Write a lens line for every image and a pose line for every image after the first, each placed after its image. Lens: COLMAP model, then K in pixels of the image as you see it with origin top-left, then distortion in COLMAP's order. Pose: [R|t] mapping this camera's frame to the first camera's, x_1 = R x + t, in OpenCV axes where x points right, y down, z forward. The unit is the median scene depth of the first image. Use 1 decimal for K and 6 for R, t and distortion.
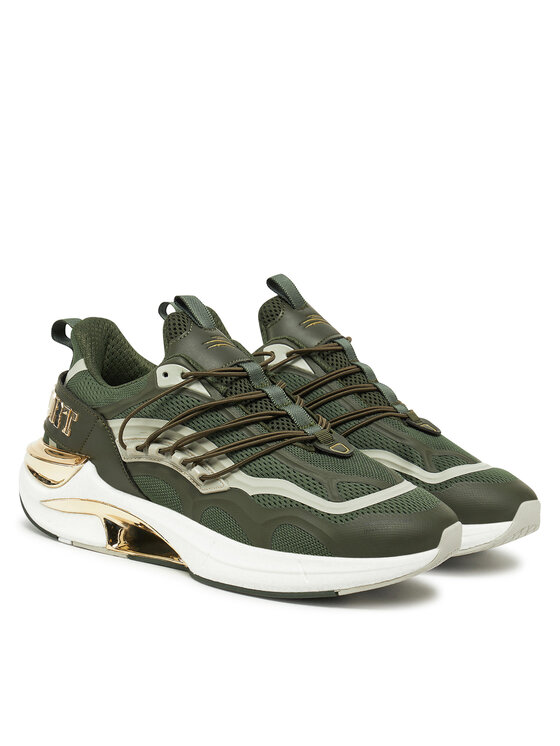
lens RADIAL K [[1771.4, 0, 280.0], [0, 1771.4, 373.0], [0, 0, 1]] dist [0.021249, 0.009445]
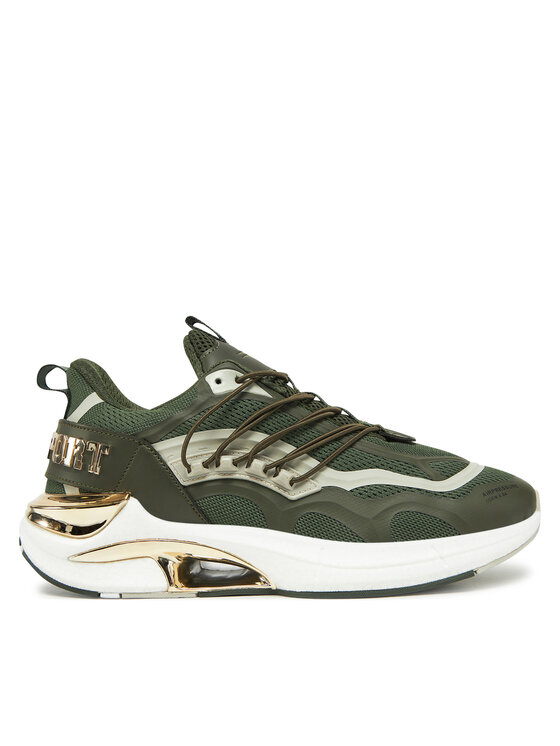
lens RADIAL K [[839.5, 0, 280.0], [0, 839.5, 373.0], [0, 0, 1]] dist [-0.088307, -0.001700]
pose [[0.878932, -0.071241, 0.471597, -0.241558], [0.171827, 0.969683, -0.173755, 0.077462], [-0.444921, 0.233752, 0.864526, 0.614284]]
